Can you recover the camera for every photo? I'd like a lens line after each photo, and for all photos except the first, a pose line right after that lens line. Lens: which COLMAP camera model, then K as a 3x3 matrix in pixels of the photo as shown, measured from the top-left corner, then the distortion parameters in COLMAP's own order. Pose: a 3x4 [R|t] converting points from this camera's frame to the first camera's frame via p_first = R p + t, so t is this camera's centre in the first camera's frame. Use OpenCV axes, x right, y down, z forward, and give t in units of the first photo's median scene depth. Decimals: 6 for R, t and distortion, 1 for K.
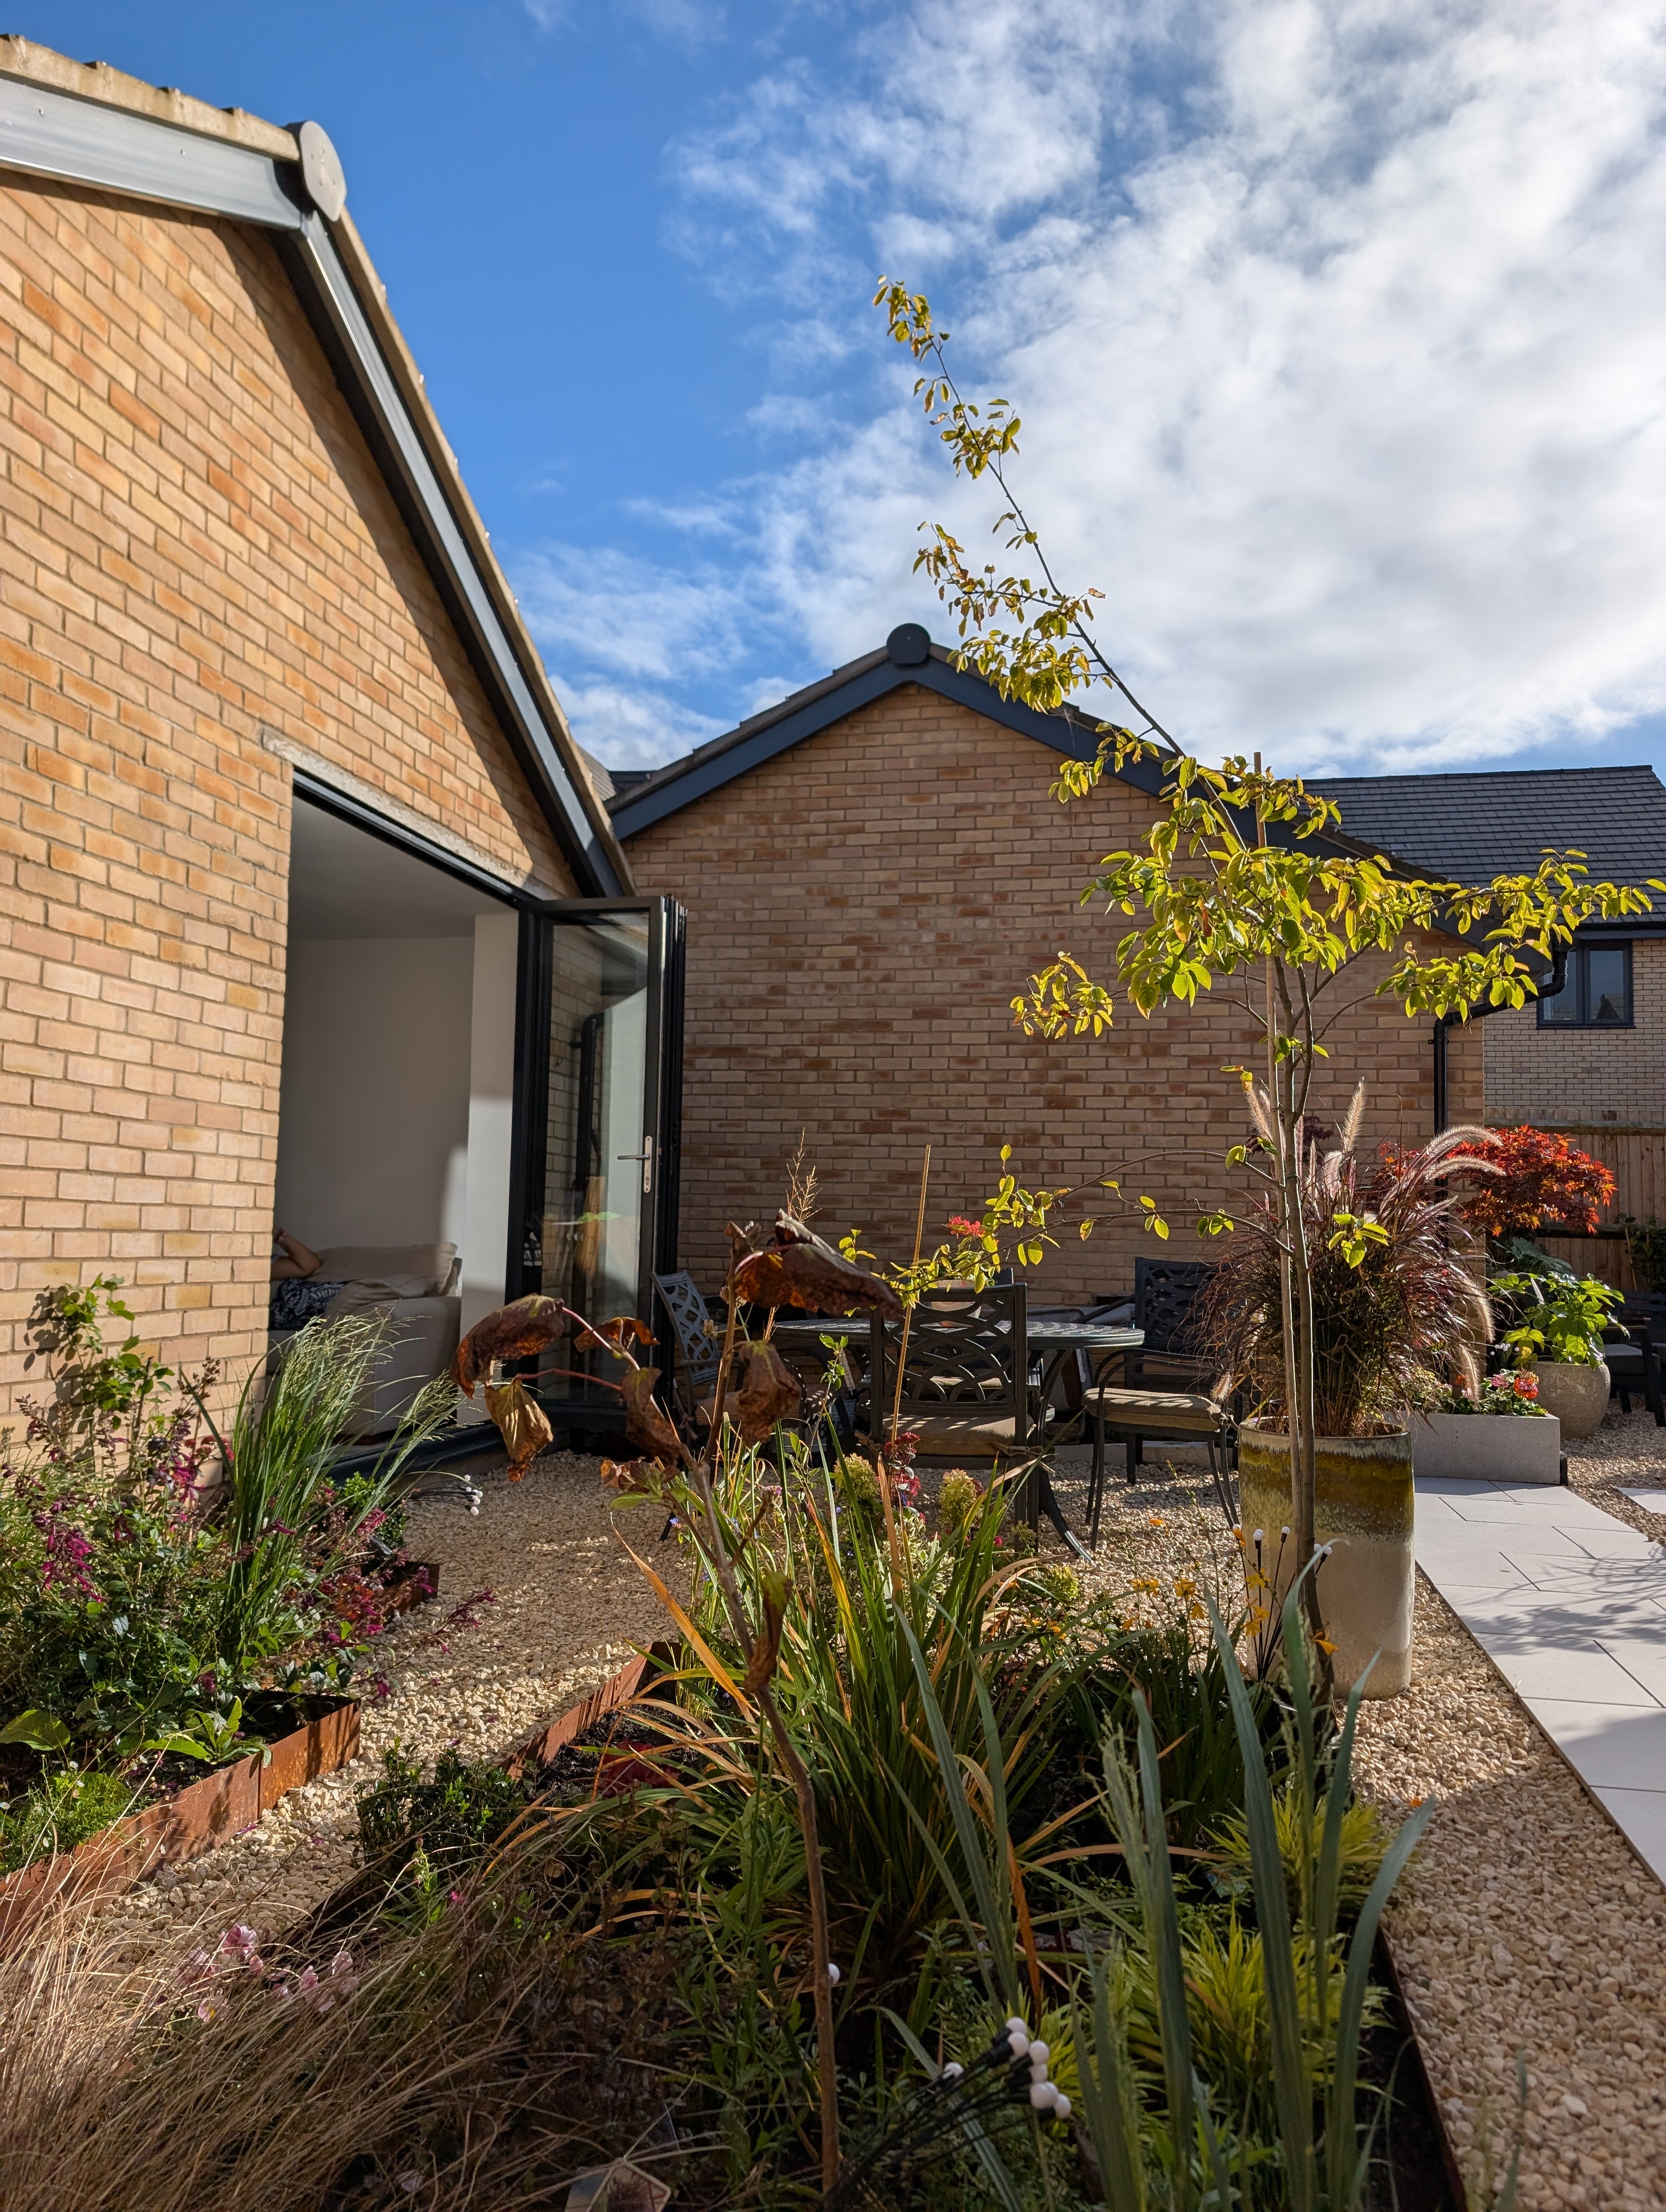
lens RADIAL K [[1589.2, 0, 851.7], [0, 1589.2, 1125.8], [0, 0, 1]] dist [0.030405, -0.019458]
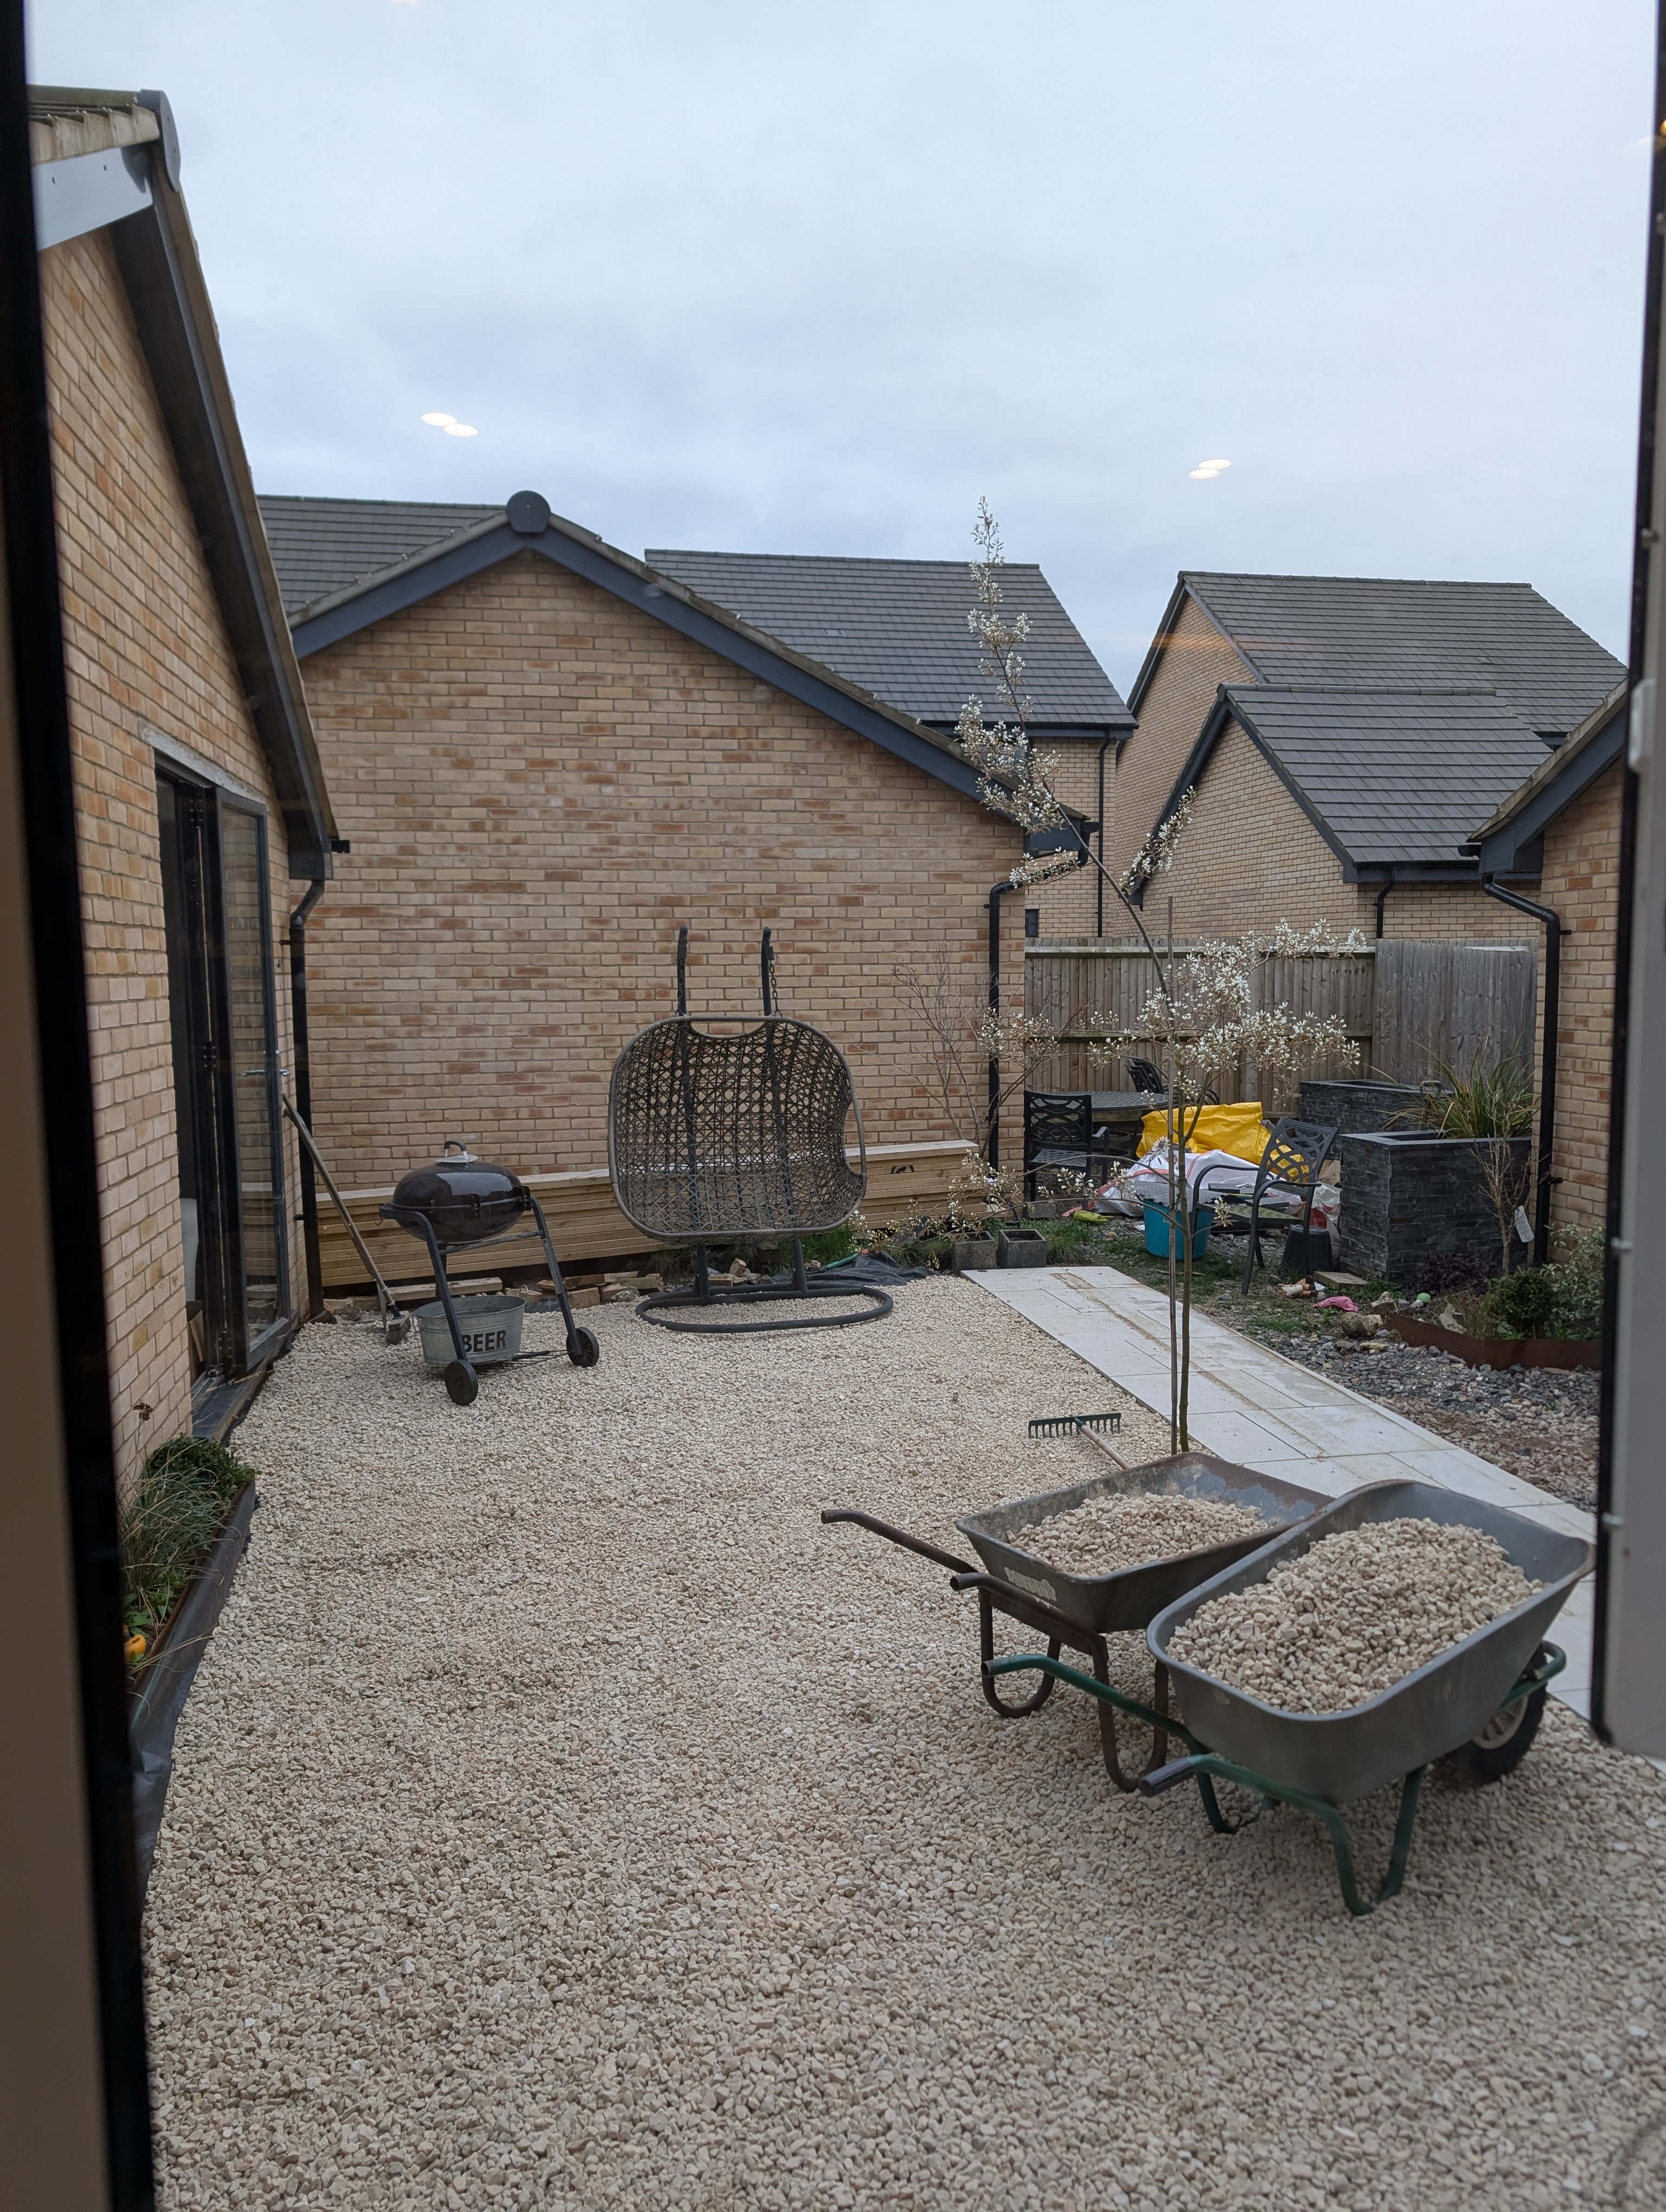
lens RADIAL K [[1589.2, 0, 855.7], [0, 1589.2, 1146.8], [0, 0, 1]] dist [0.030405, -0.019458]
pose [[0.923483, -0.069230, 0.377340, -0.335468], [-0.002060, 0.982674, 0.185332, -0.163812], [-0.383633, -0.171929, 0.907340, -0.150453]]
